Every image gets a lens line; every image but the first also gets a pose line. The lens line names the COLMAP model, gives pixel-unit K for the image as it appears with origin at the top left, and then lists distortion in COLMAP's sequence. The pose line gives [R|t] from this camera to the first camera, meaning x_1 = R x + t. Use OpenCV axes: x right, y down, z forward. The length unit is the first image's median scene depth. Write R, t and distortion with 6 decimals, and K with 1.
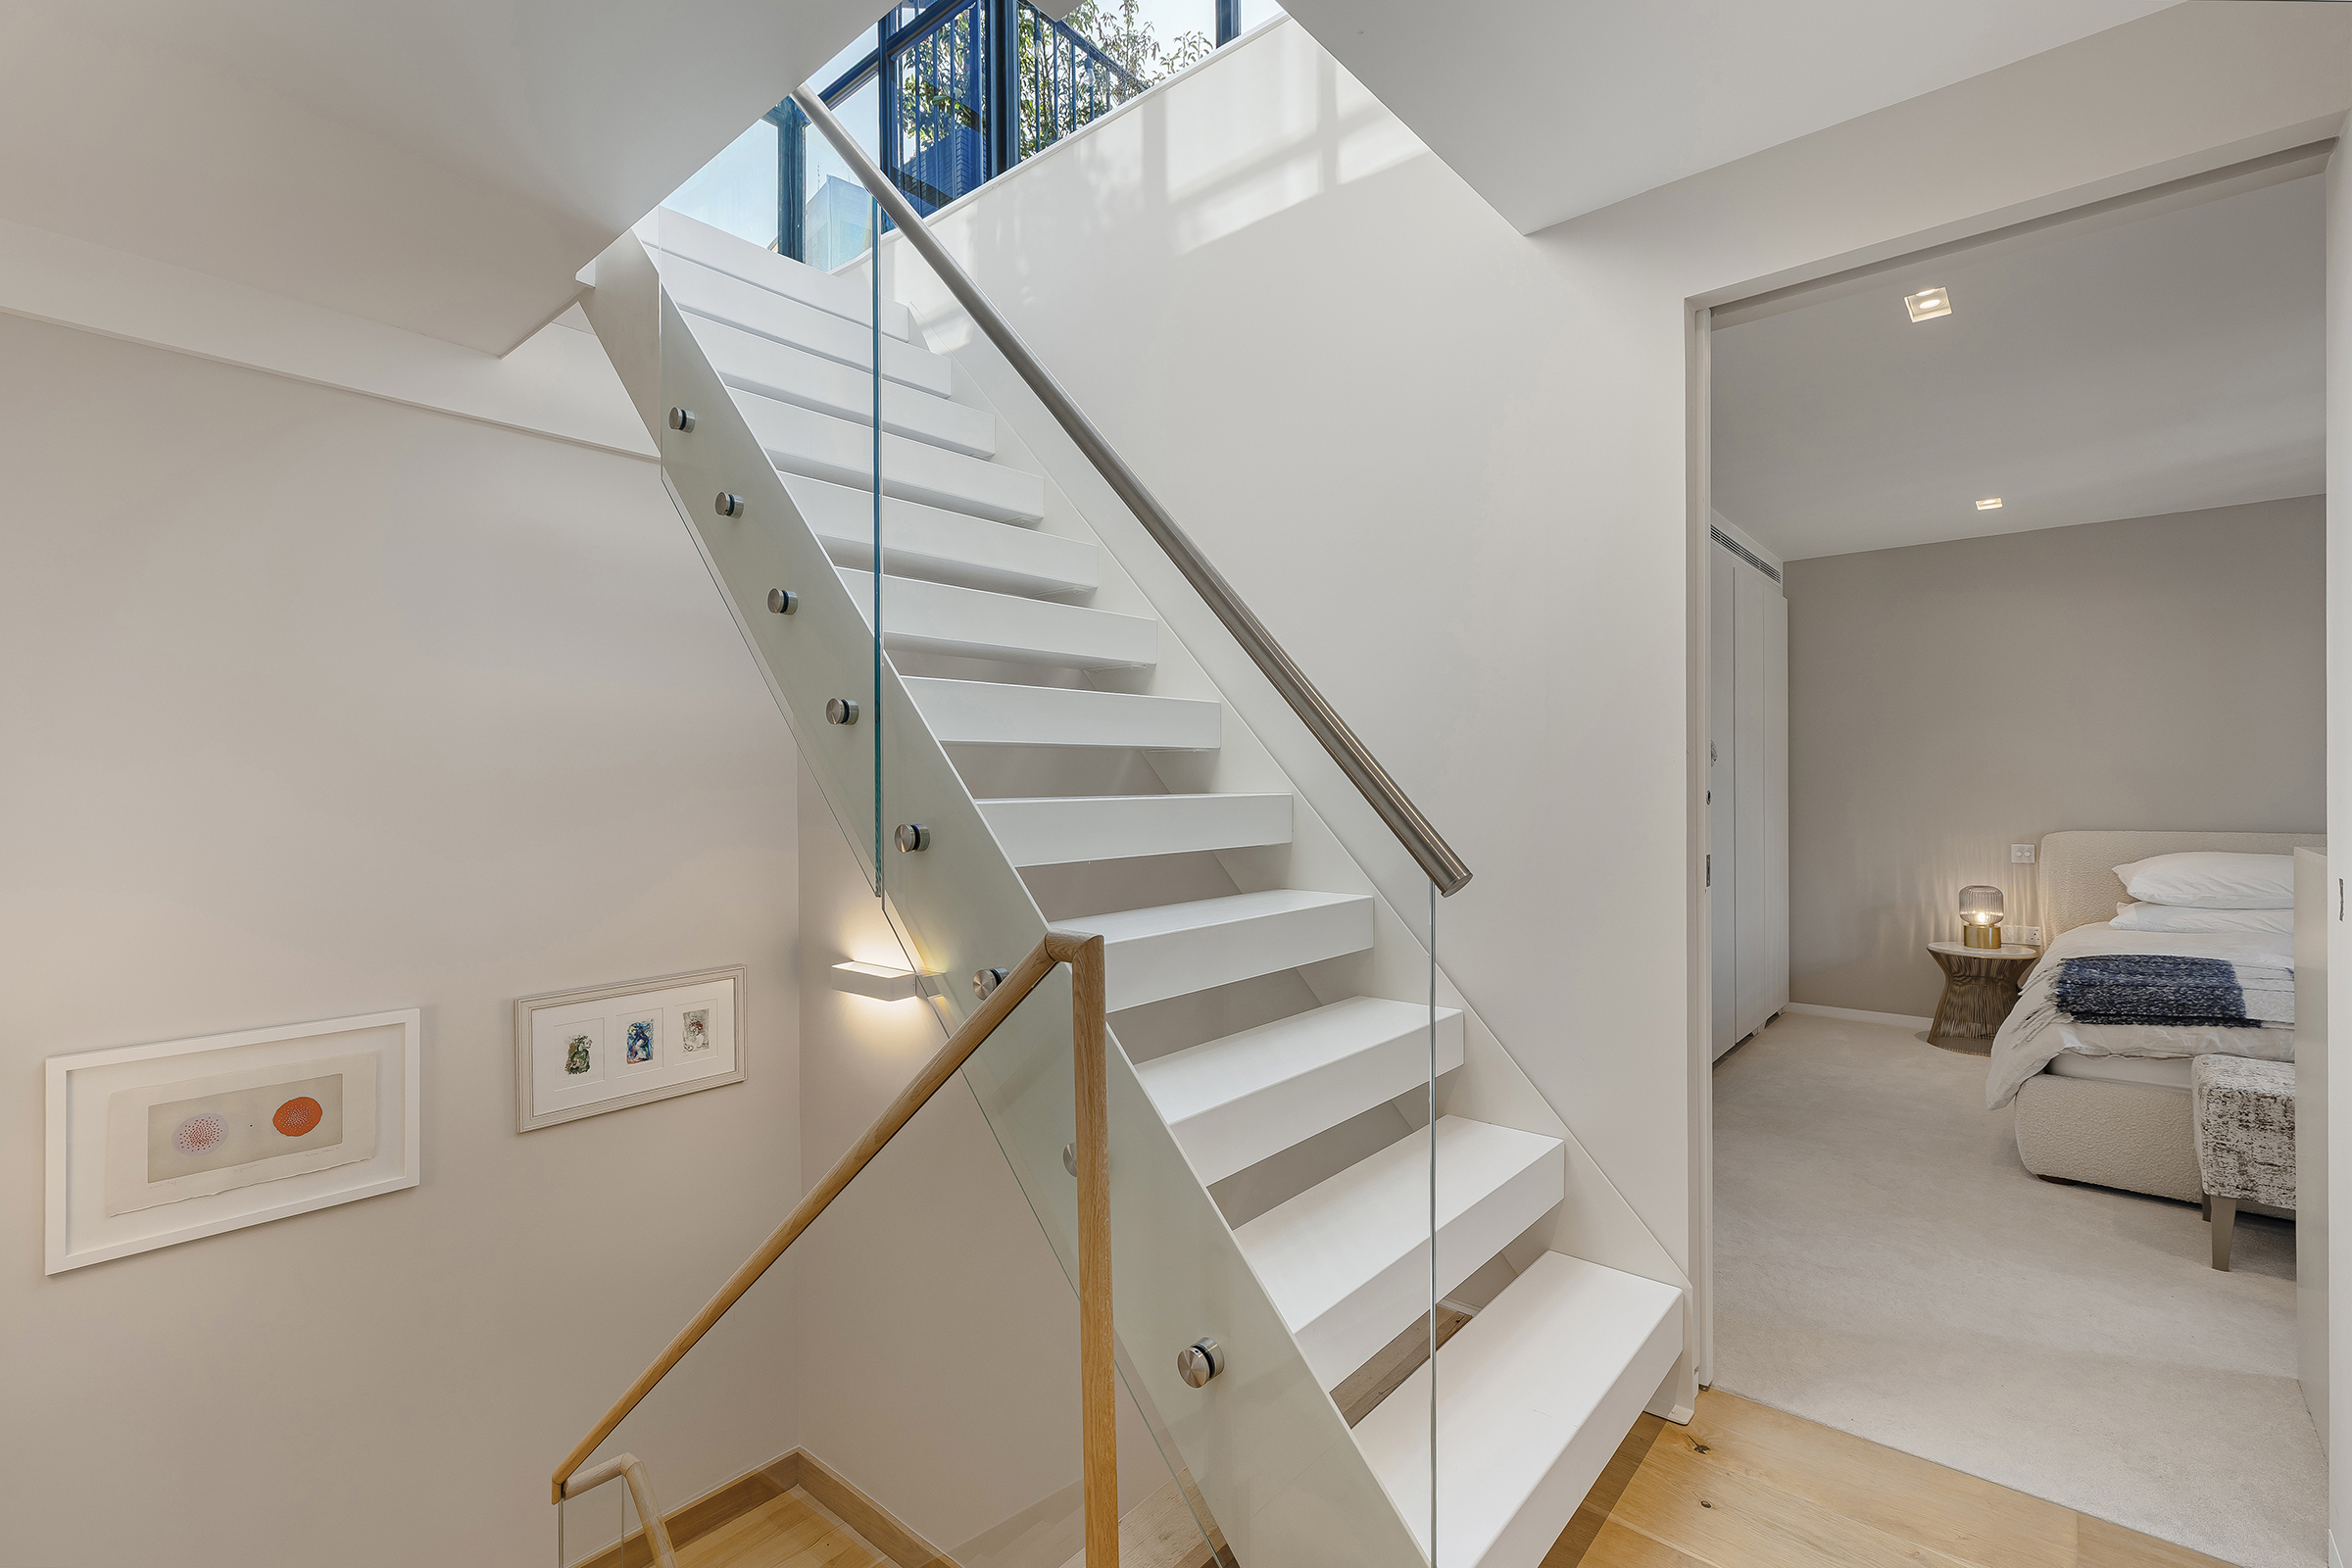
lens RADIAL K [[1063.6, 0, 1135.3], [0, 1063.6, 768.1], [0, 0, 1]] dist [0.004032, 0.000054]
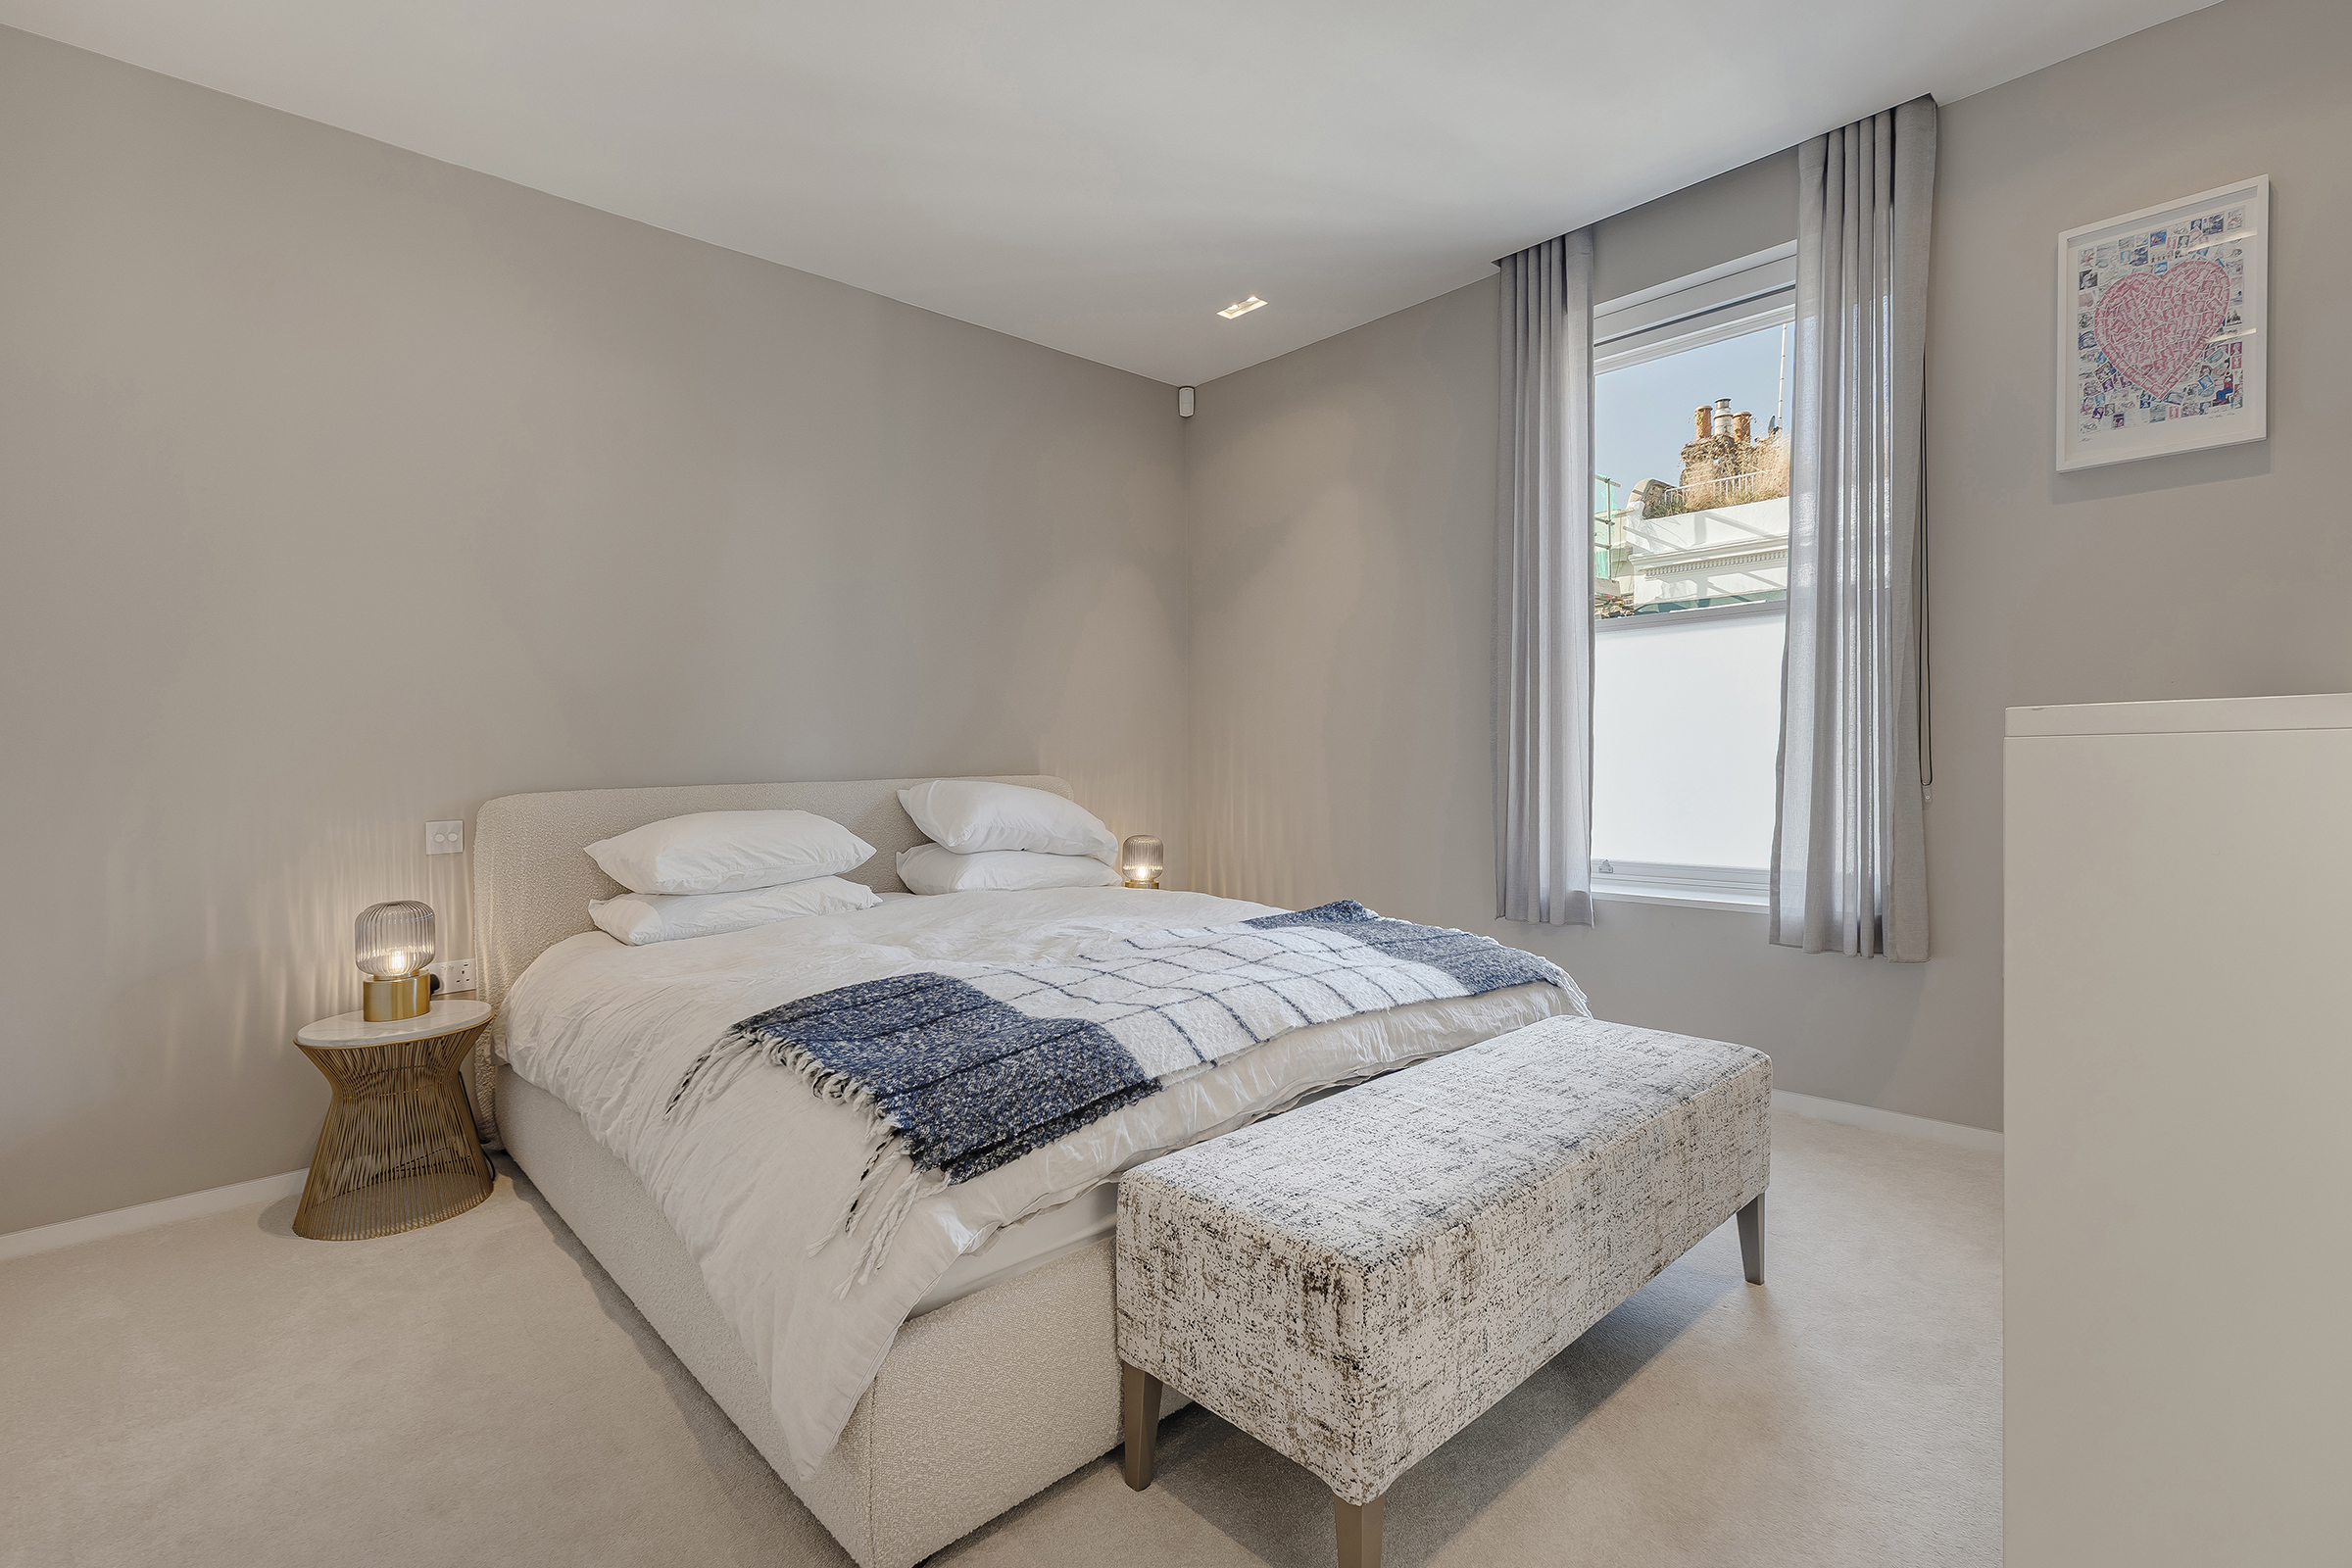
lens RADIAL K [[1063.6, 0, 1135.3], [0, 1063.6, 768.1], [0, 0, 1]] dist [0.004032, 0.000054]
pose [[0.096308, -0.003343, 0.995346, 0.293978], [0.002773, 0.999991, 0.003091, 0.042248], [-0.995348, 0.002462, 0.096317, 0.577539]]
